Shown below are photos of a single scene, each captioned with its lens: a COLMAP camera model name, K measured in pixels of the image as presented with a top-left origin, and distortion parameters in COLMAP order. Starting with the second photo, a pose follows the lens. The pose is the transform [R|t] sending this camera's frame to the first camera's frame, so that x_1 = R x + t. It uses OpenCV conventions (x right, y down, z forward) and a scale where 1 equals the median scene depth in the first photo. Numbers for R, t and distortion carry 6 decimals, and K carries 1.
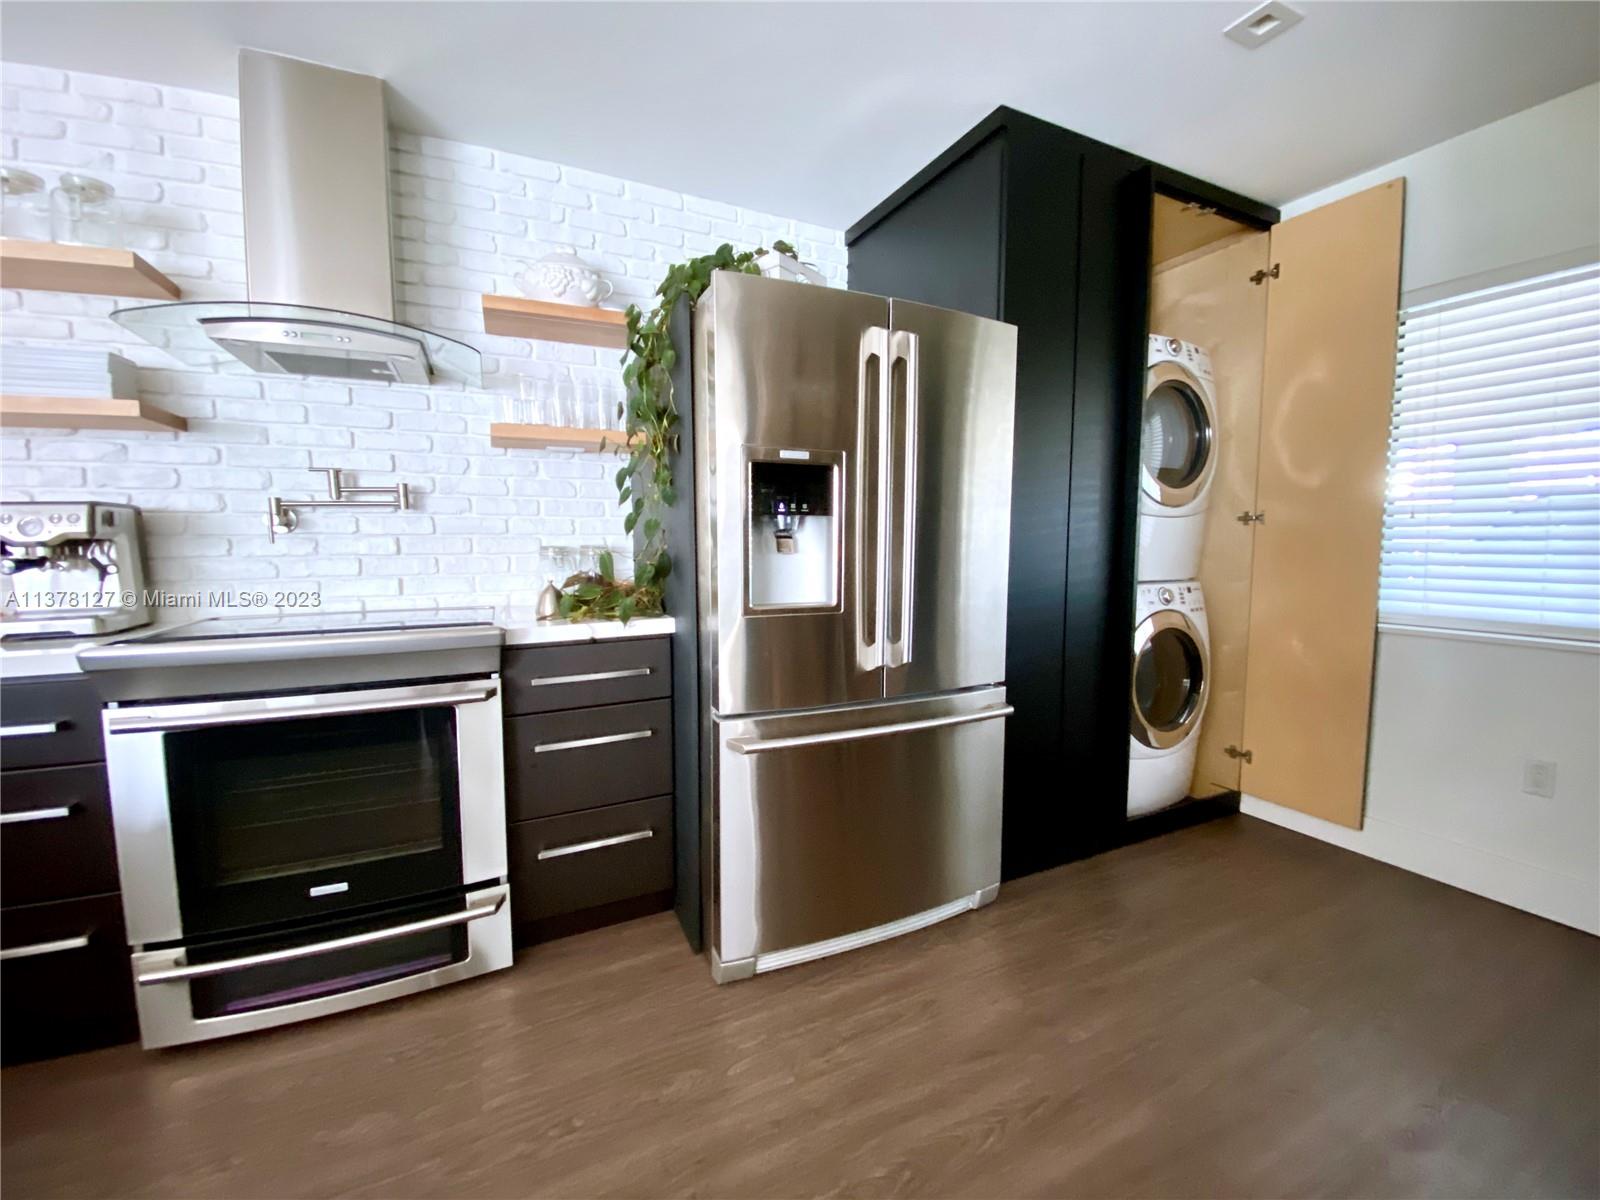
lens RADIAL K [[659.3, 0, 800.0], [0, 659.3, 600.0], [0, 0, 1]] dist [0.000183, -0.013391]
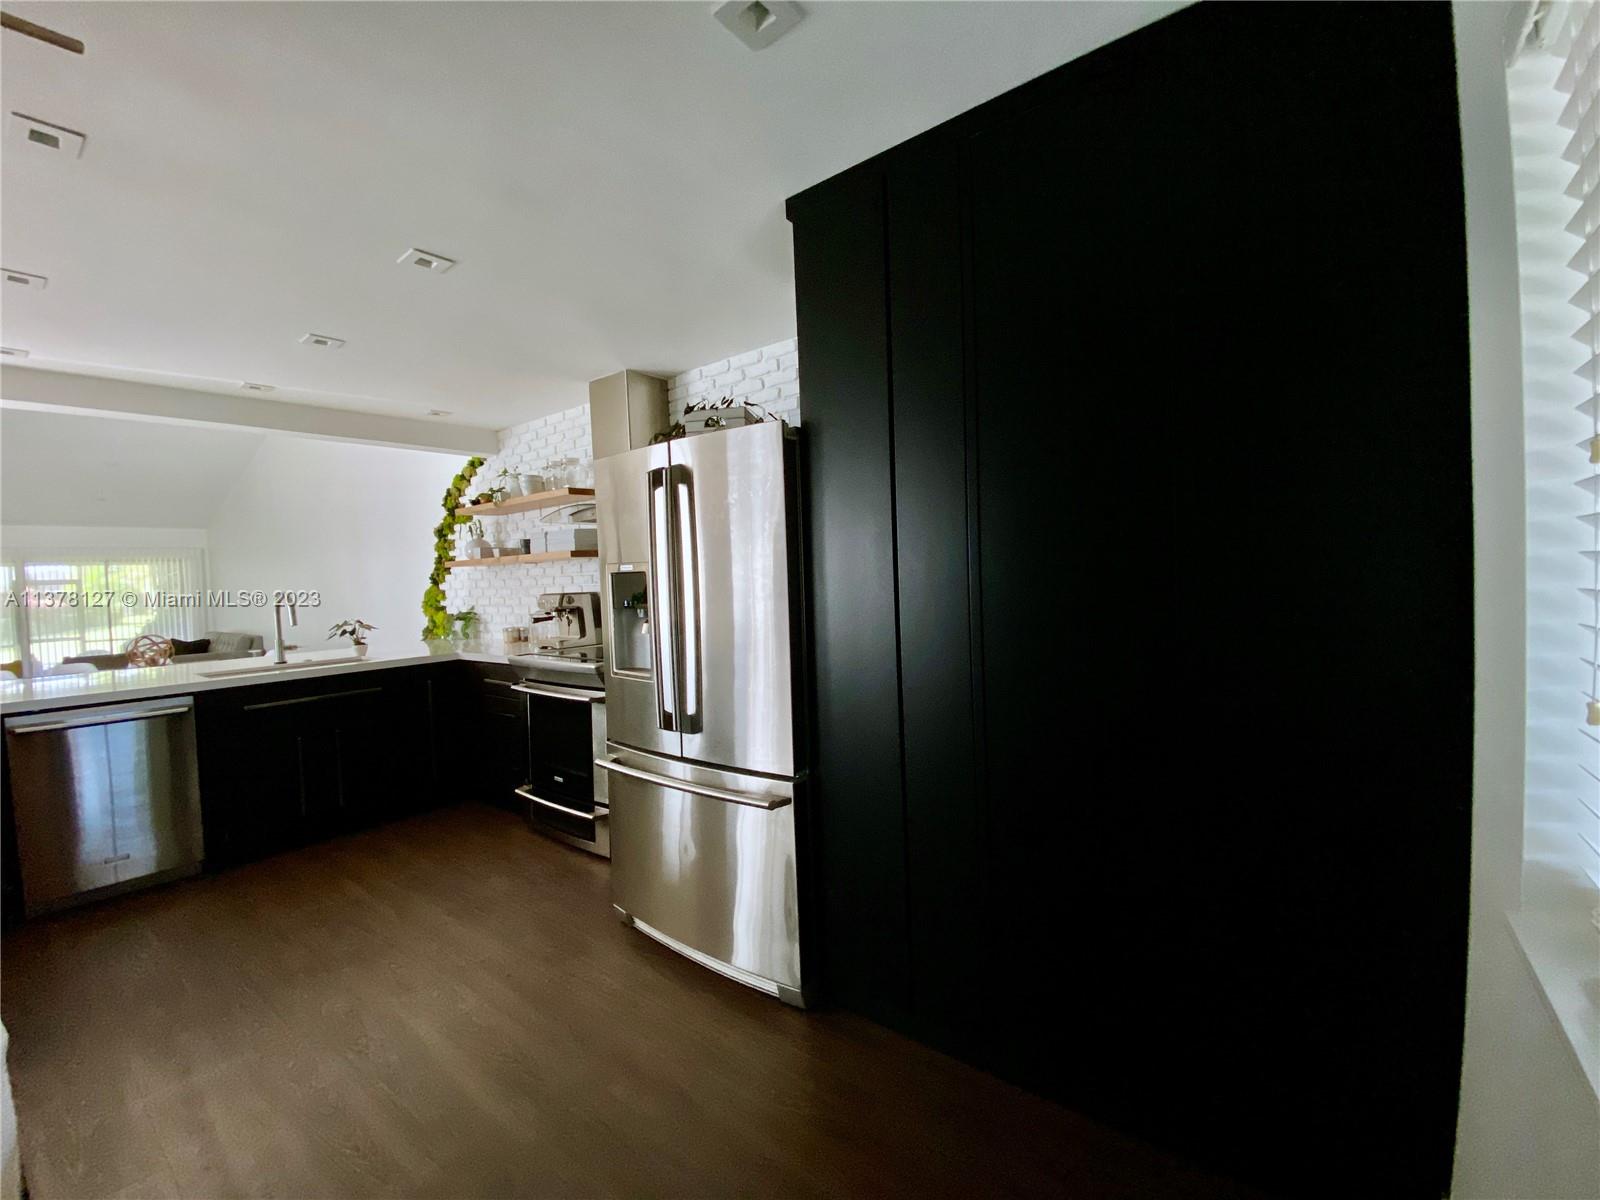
lens RADIAL K [[659.3, 0, 800.0], [0, 659.3, 600.0], [0, 0, 1]] dist [0.000183, -0.013391]
pose [[0.428536, 0.025810, -0.903156, 1.451266], [-0.047751, 0.998842, 0.005887, -0.177918], [0.902262, 0.040604, 0.429272, 0.728402]]
